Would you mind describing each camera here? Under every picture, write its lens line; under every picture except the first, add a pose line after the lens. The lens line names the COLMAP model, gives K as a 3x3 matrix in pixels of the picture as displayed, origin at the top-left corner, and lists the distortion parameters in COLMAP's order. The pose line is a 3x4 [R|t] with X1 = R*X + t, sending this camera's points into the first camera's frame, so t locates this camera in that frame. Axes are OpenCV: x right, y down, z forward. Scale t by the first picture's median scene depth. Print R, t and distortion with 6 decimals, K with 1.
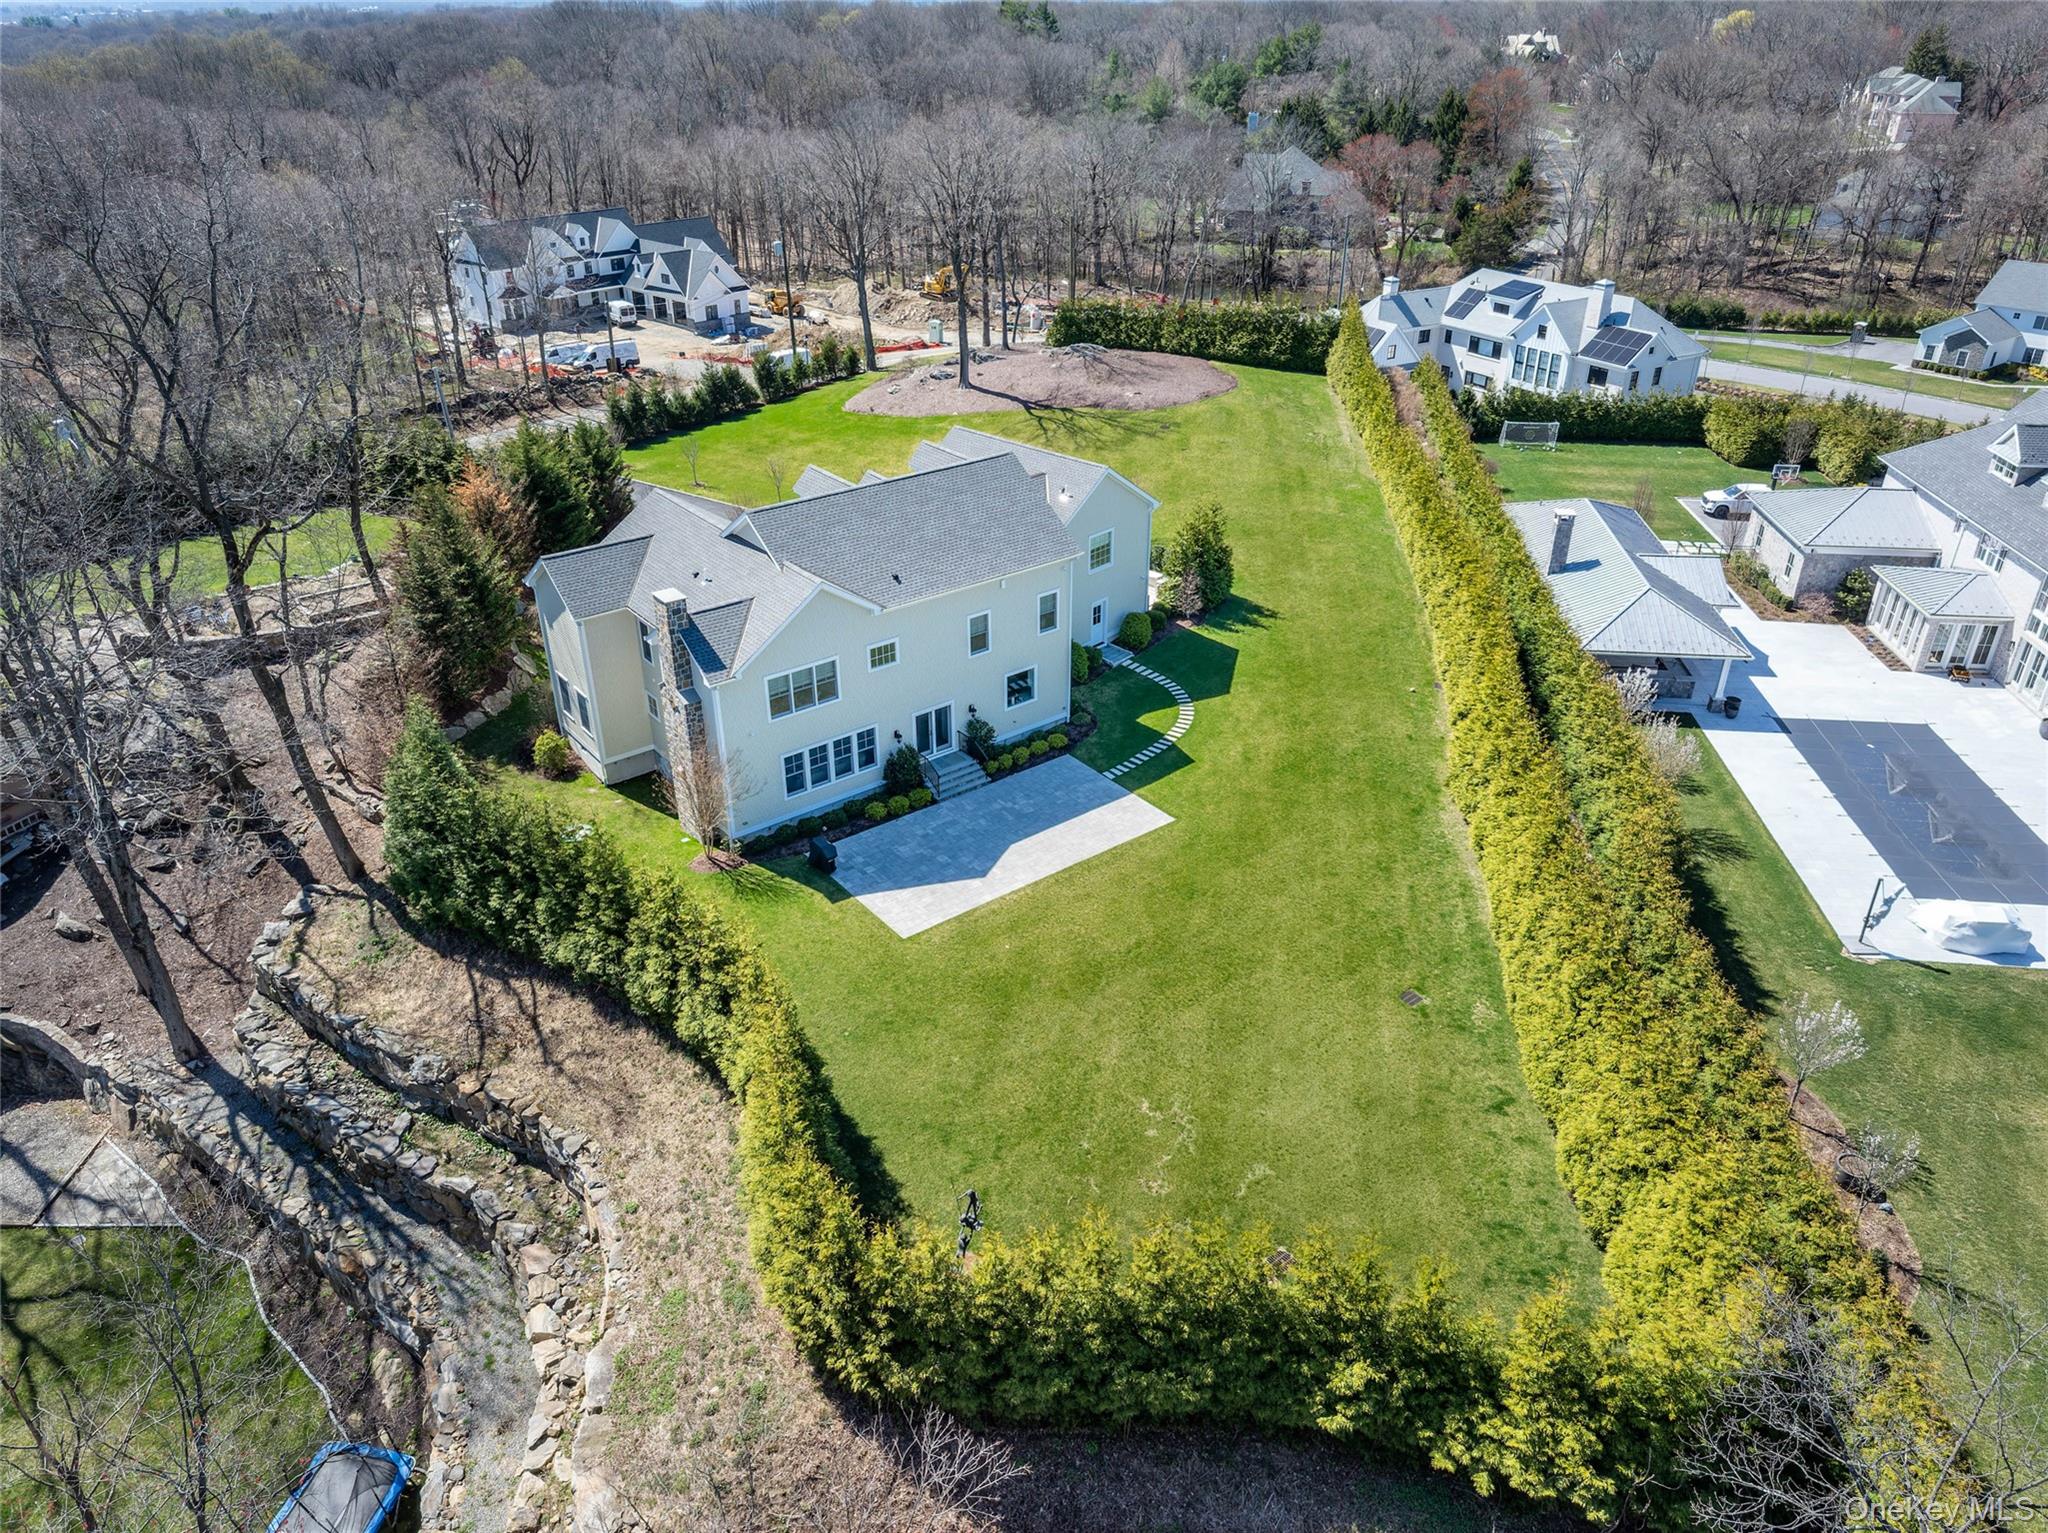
lens RADIAL K [[1418.9, 0, 1024.0], [0, 1418.9, 766.5], [0, 0, 1]] dist [0.012588, -0.001528]
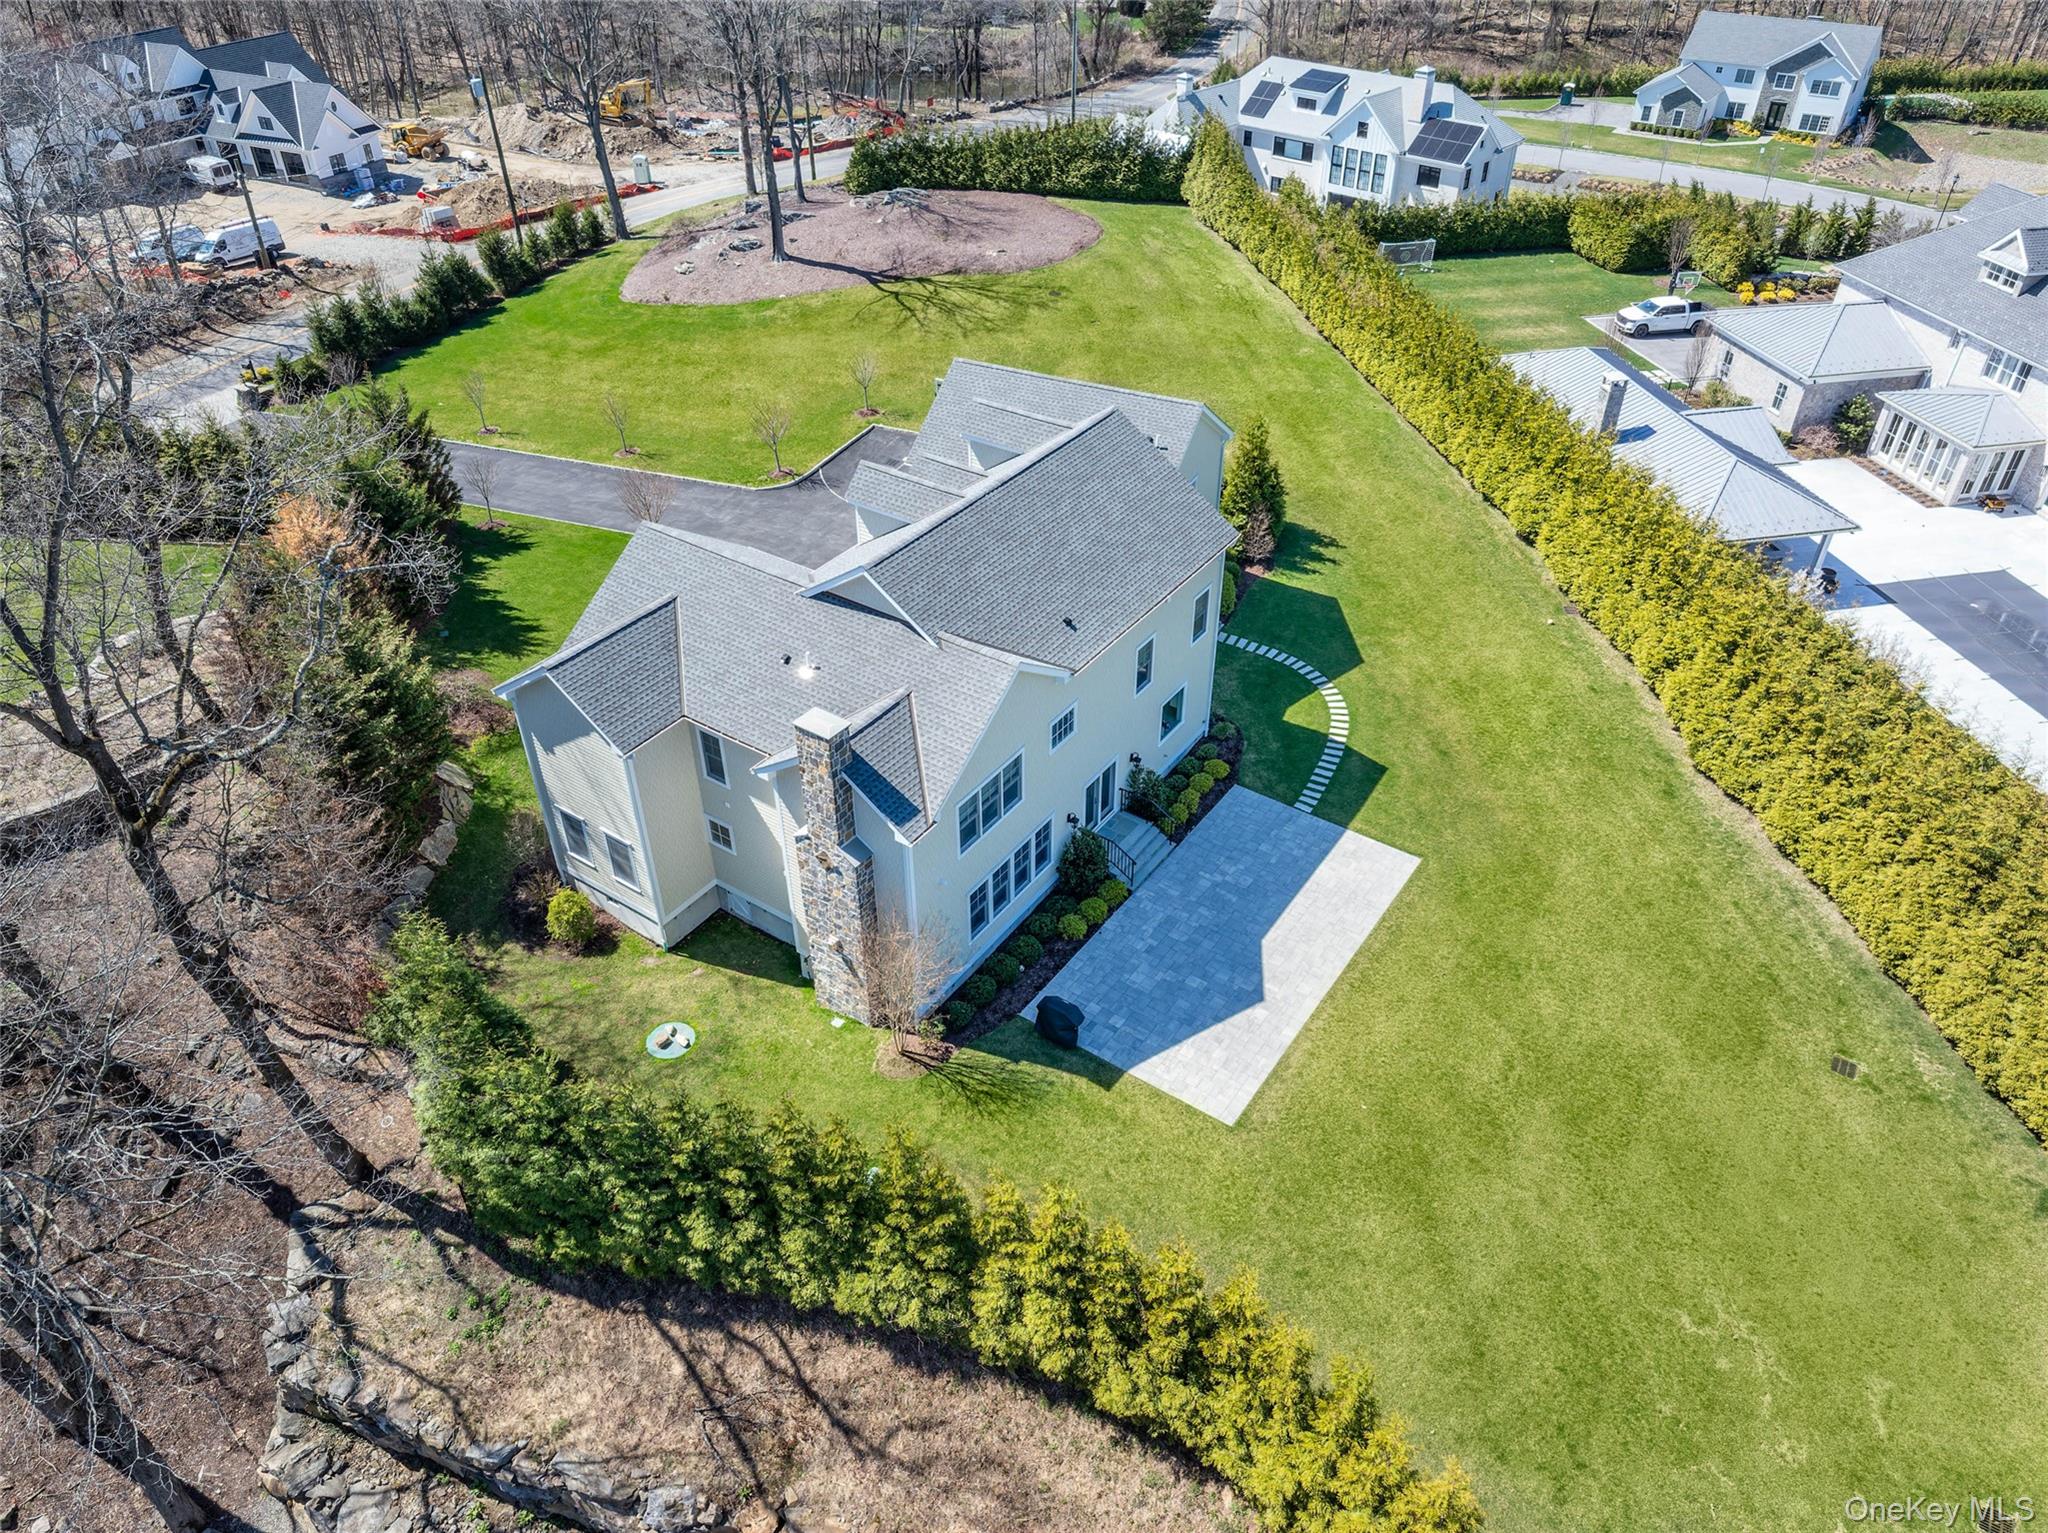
lens RADIAL K [[1409.2, 0, 1024.0], [0, 1409.2, 766.5], [0, 0, 1]] dist [0.002493, 0.009352]
pose [[0.953164, -0.181324, 0.242073, -0.166895], [0.144544, 0.976142, 0.162033, -0.100464], [-0.265678, -0.119454, 0.956633, 0.166779]]
